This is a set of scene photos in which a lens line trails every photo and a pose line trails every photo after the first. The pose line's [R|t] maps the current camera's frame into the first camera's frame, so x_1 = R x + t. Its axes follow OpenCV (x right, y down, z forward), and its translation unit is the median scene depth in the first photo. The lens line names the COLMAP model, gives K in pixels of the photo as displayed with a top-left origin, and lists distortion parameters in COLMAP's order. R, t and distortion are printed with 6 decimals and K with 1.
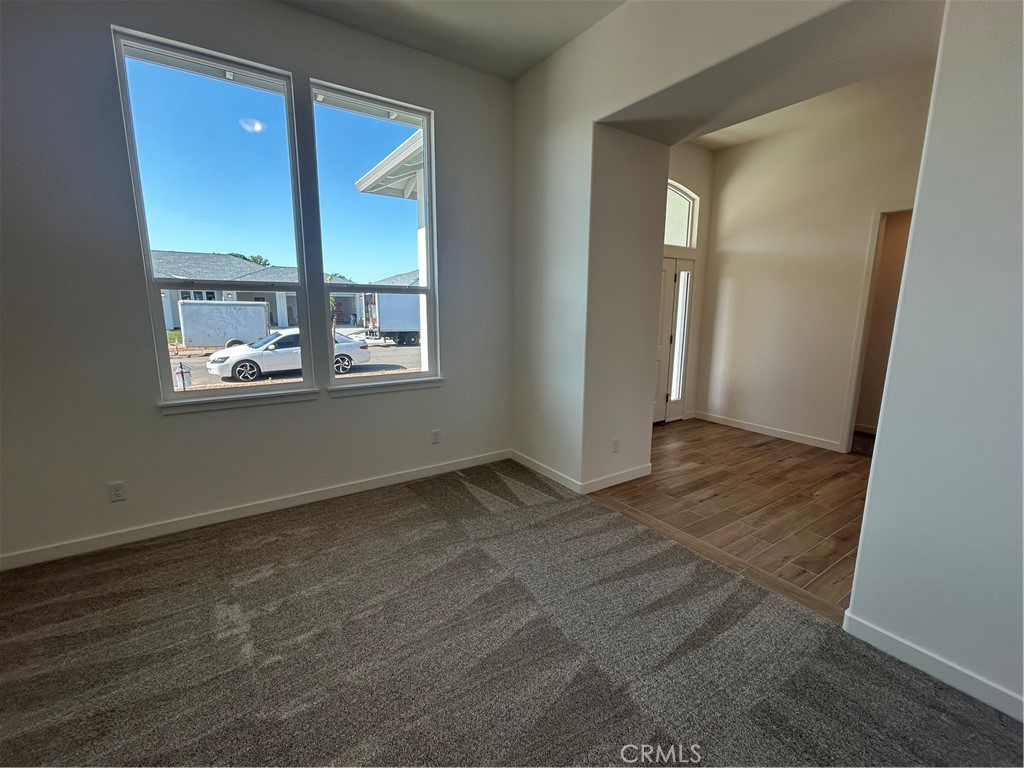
lens RADIAL K [[441.2, 0, 516.7], [0, 441.2, 386.4], [0, 0, 1]] dist [-0.003383, 0.002457]
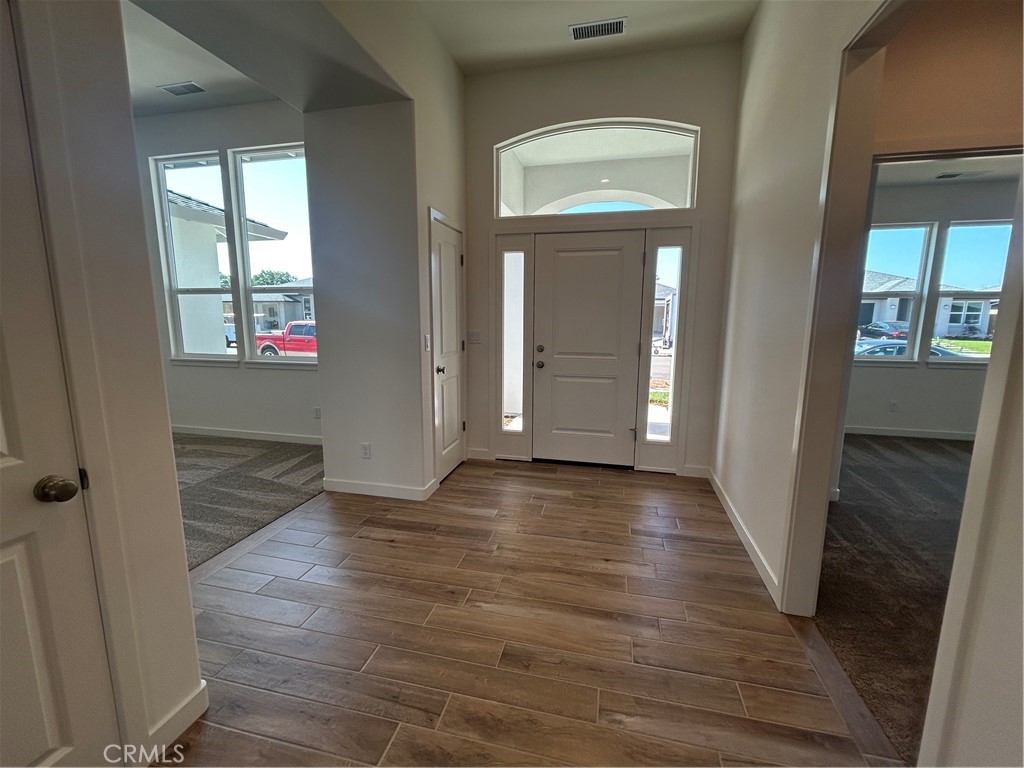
lens RADIAL K [[441.2, 0, 512.1], [0, 441.2, 383.4], [0, 0, 1]] dist [-0.003383, 0.002457]
pose [[0.669941, 0.109017, -0.734367, 1.199236], [-0.132258, 0.990863, 0.026439, -0.076420], [0.730539, 0.079413, 0.678238, 0.656118]]
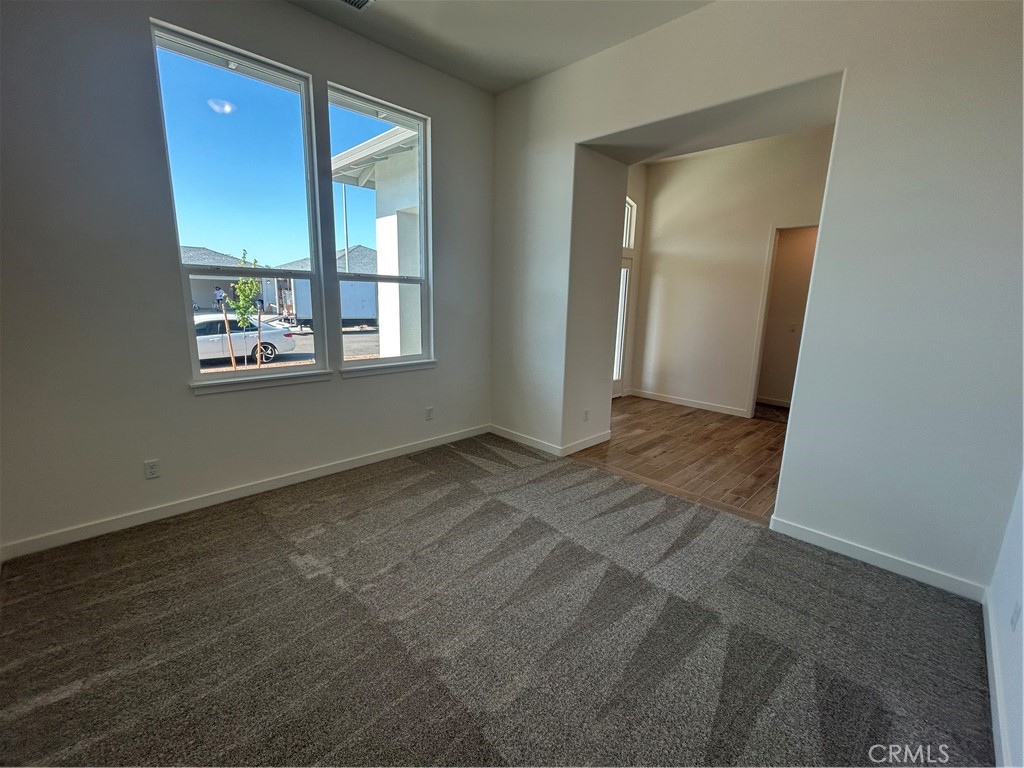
lens RADIAL K [[441.2, 0, 516.9], [0, 441.2, 387.2], [0, 0, 1]] dist [-0.003383, 0.002457]
pose [[0.980807, -0.021102, 0.193837, -0.208911], [0.016122, 0.999499, 0.027232, 0.024484], [-0.194315, -0.023584, 0.980656, -0.145481]]
